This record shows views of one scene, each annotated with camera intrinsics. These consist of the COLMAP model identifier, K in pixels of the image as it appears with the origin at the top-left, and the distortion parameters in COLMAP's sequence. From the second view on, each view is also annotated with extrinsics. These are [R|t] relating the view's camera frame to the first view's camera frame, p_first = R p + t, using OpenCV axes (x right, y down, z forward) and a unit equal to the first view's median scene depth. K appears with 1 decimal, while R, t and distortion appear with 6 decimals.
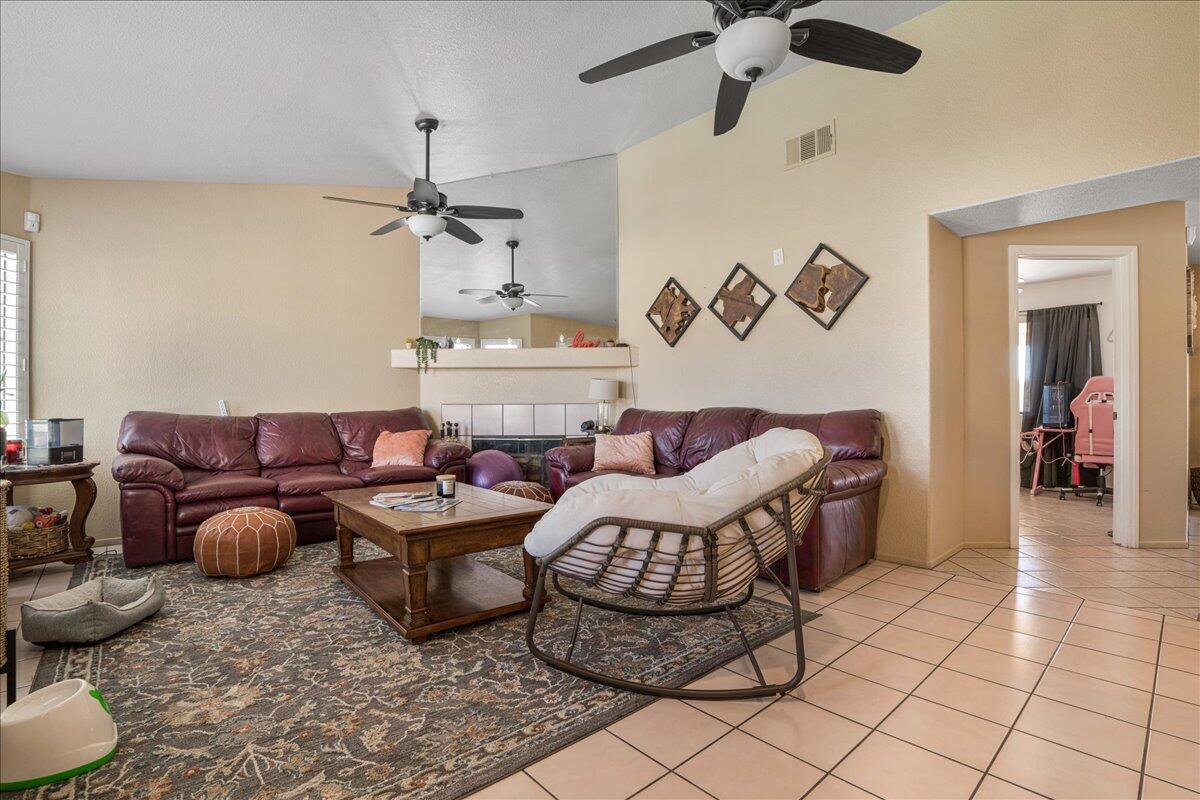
lens RADIAL K [[543.5, 0, 599.3], [0, 543.5, 406.9], [0, 0, 1]] dist [-0.052472, 0.010202]
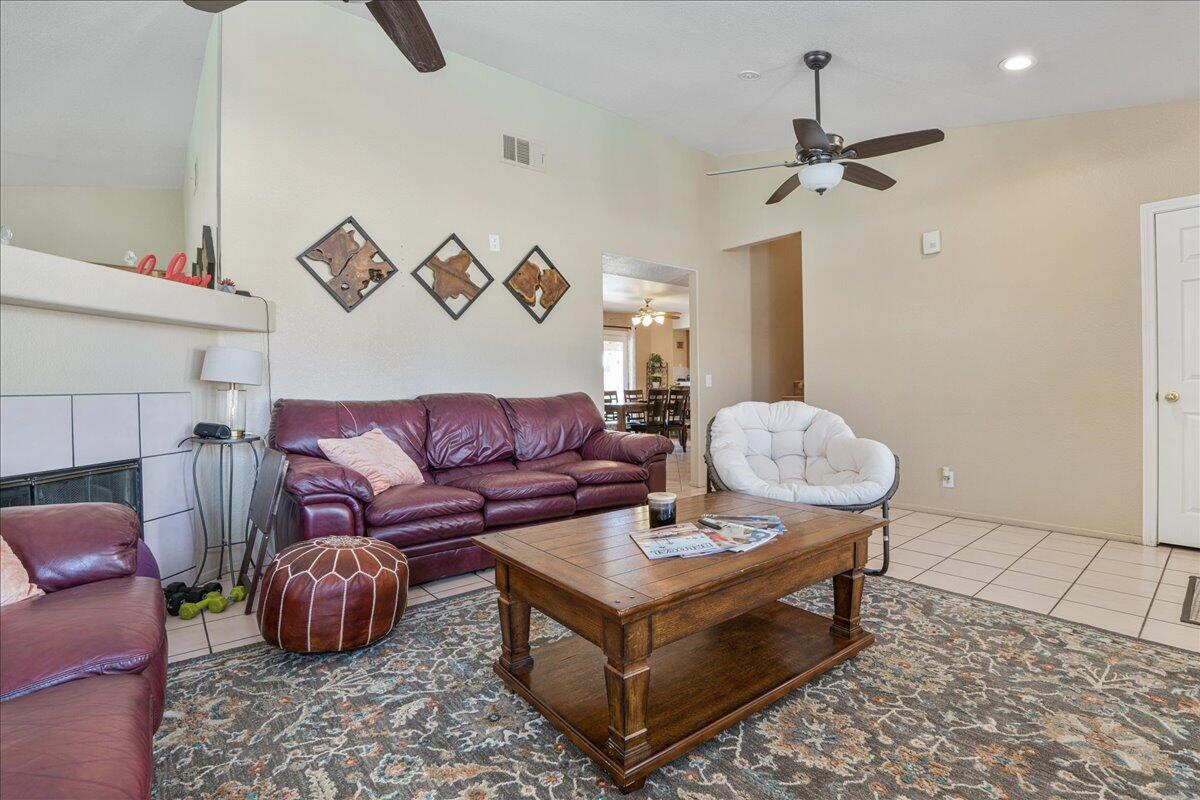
lens RADIAL K [[543.5, 0, 599.3], [0, 543.5, 406.9], [0, 0, 1]] dist [-0.052472, 0.010202]
pose [[0.063961, -0.042779, 0.997035, -0.681154], [0.016525, 0.998989, 0.041802, -0.009385], [-0.997816, 0.013802, 0.064604, 0.743380]]
